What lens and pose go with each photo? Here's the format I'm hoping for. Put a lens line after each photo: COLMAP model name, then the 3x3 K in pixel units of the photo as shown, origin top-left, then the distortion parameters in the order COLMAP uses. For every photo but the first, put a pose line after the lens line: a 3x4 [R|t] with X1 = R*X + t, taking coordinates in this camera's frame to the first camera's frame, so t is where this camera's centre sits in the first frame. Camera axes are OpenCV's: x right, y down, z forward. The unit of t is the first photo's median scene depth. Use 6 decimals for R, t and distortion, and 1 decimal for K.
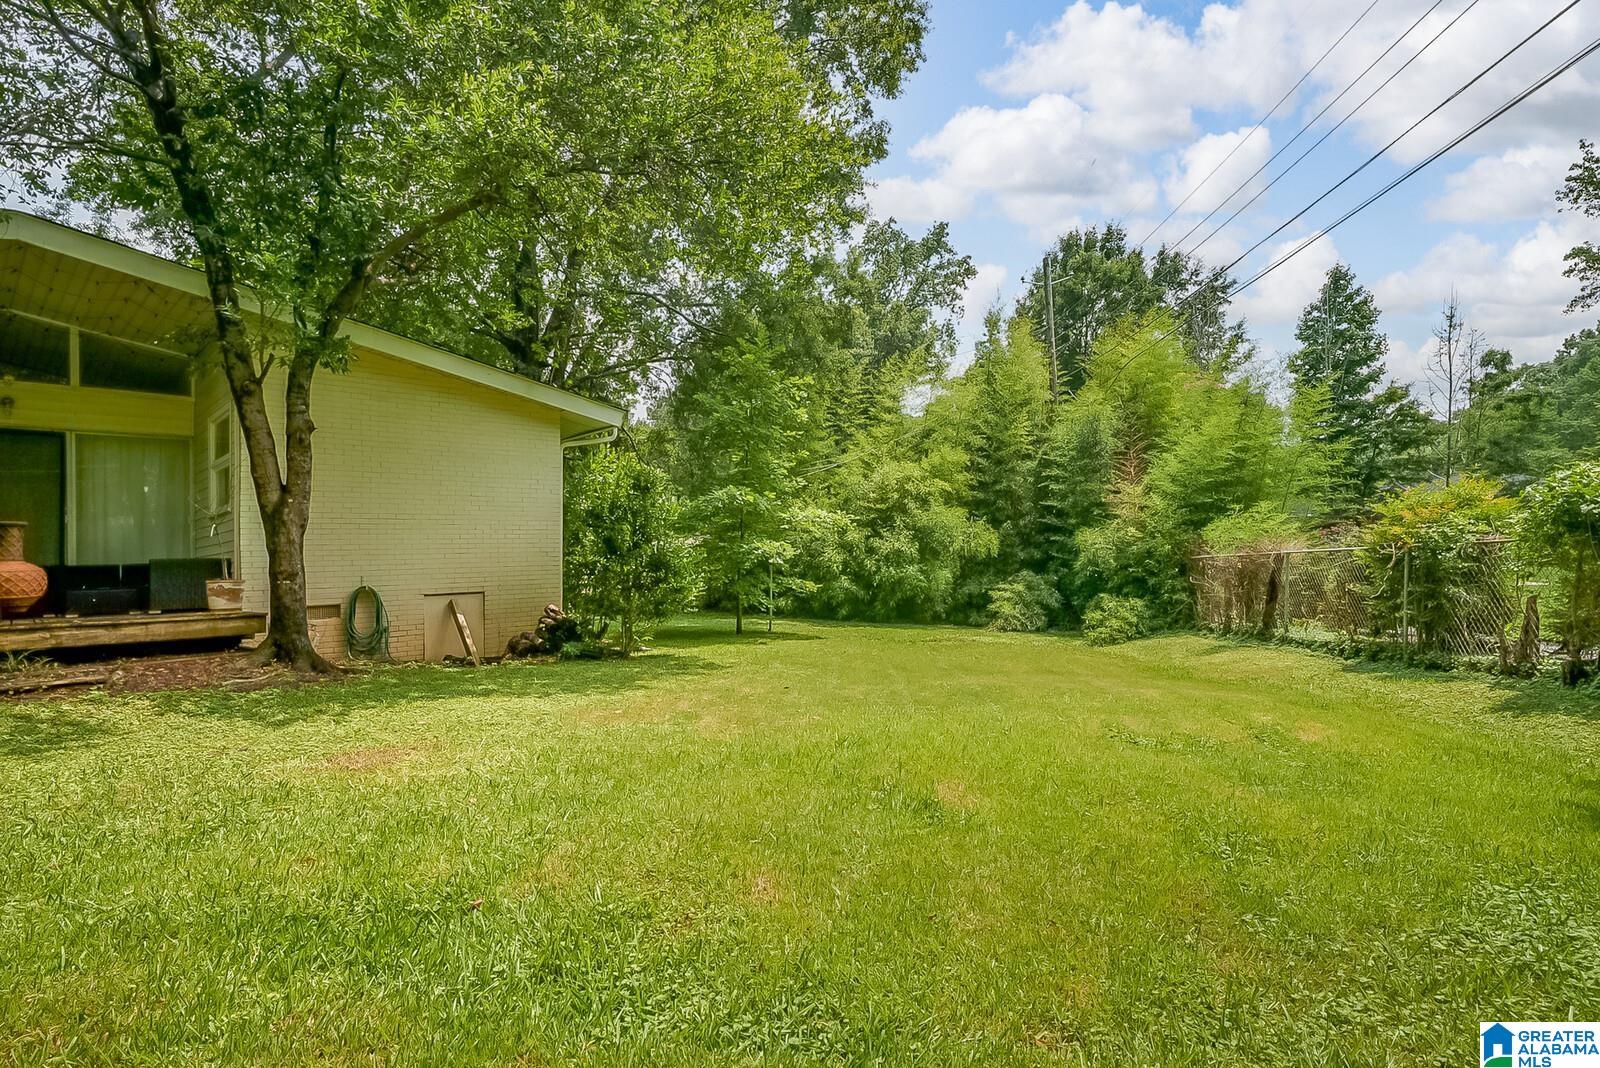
lens RADIAL K [[818.6, 0, 800.2], [0, 818.6, 553.3], [0, 0, 1]] dist [0.027288, 0.000527]
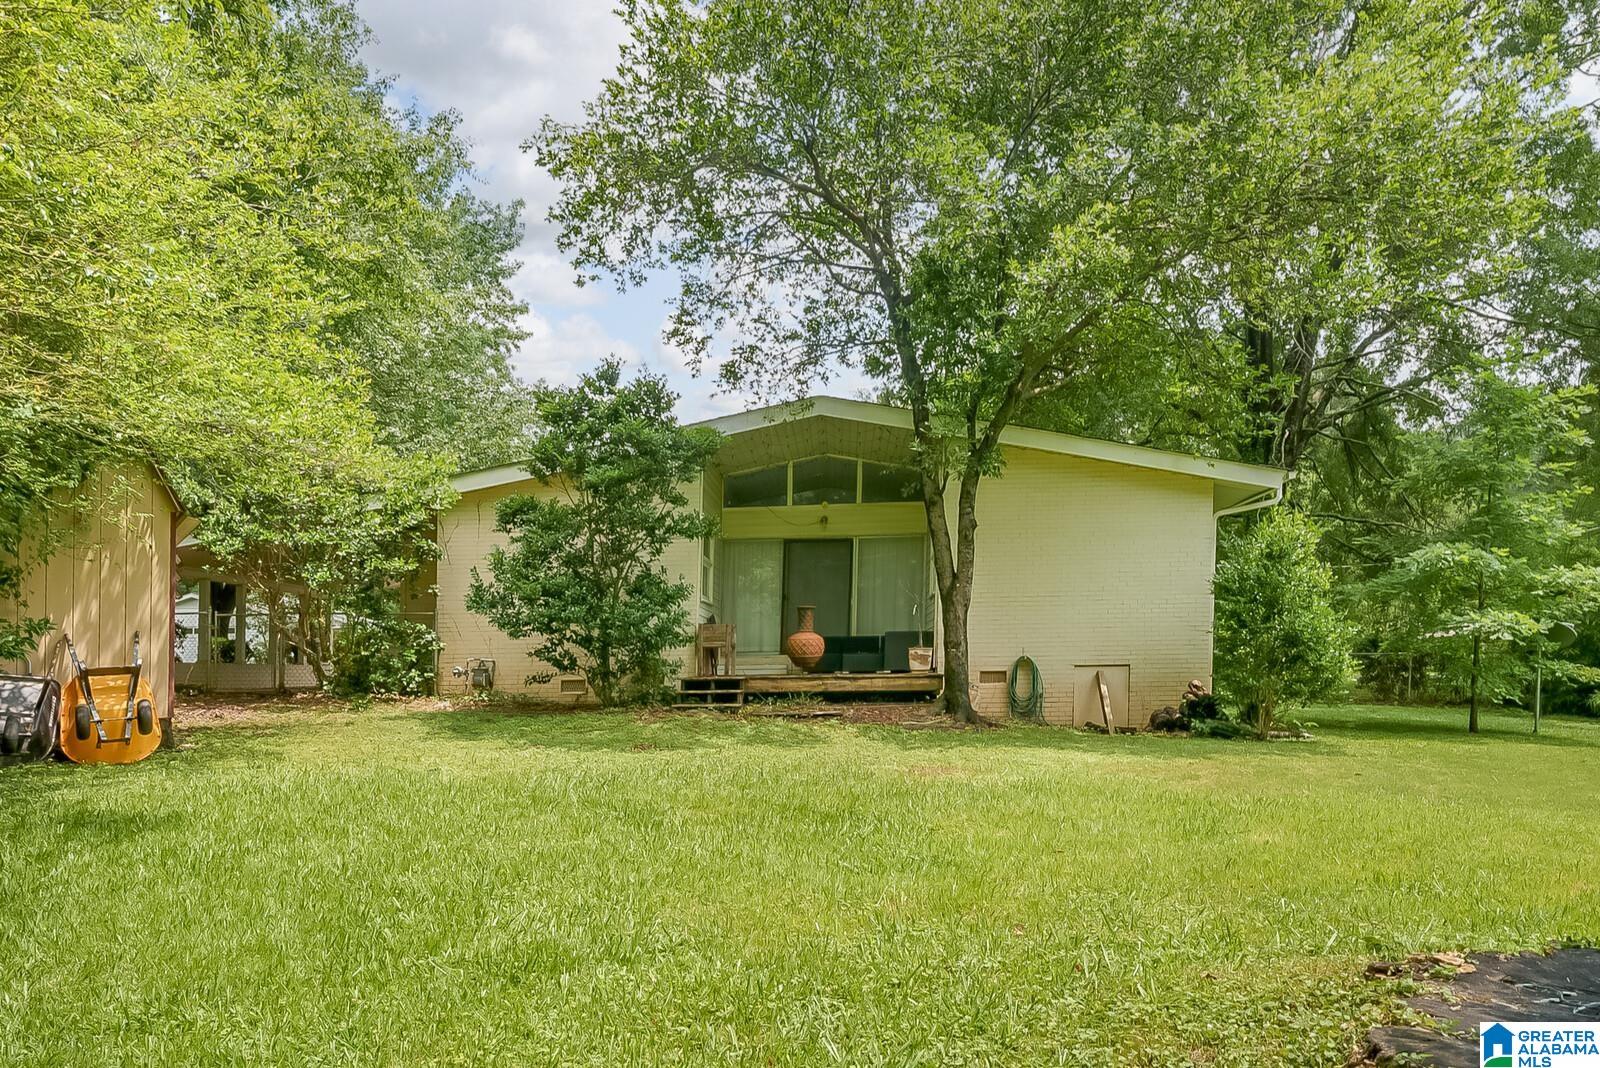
lens RADIAL K [[927.4, 0, 800.0], [0, 927.4, 534.0], [0, 0, 1]] dist [0.039394, 0.000354]
pose [[0.683839, -0.075169, -0.725750, 0.229498], [0.002353, 0.994901, -0.100830, 0.000809], [0.729629, 0.067244, 0.680529, -0.131013]]
